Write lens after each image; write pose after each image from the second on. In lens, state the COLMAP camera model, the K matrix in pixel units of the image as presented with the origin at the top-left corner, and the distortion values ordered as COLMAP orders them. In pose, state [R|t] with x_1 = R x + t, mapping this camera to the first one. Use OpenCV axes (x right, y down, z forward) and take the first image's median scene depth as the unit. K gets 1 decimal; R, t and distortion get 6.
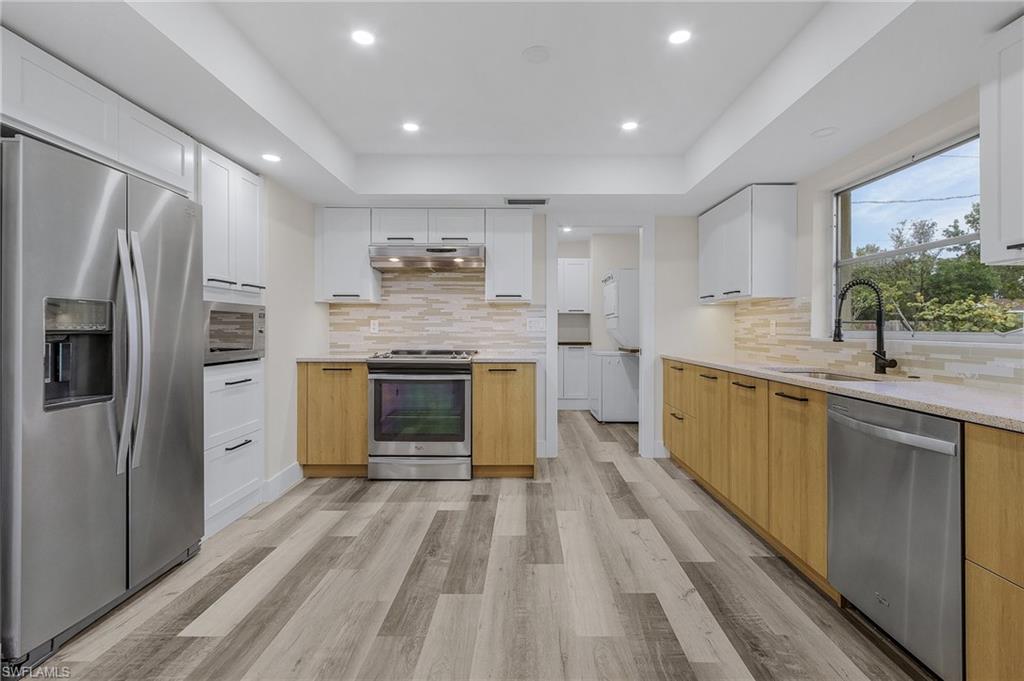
lens RADIAL K [[482.1, 0, 514.5], [0, 482.1, 333.8], [0, 0, 1]] dist [-0.000037, -0.000025]
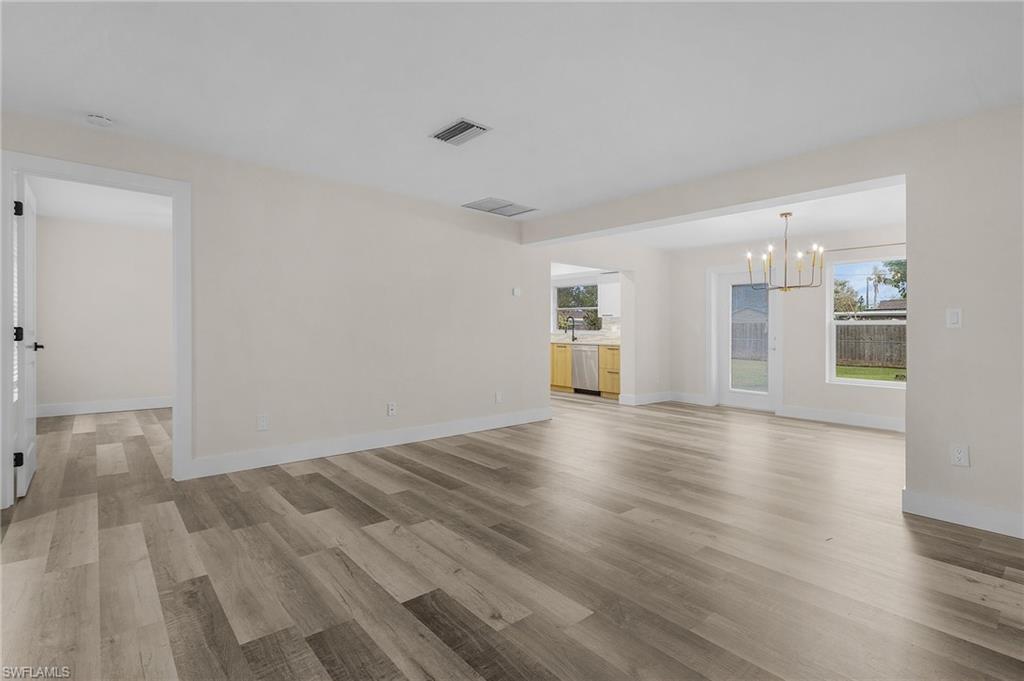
lens RADIAL K [[485.1, 0, 512.0], [0, 485.1, 340.5], [0, 0, 1]] dist [0.001605, -0.000278]
pose [[0.755749, -0.003440, 0.654852, -1.506139], [-0.000841, 0.999980, 0.006225, 0.035449], [-0.654861, -0.005255, 0.755731, -1.124846]]
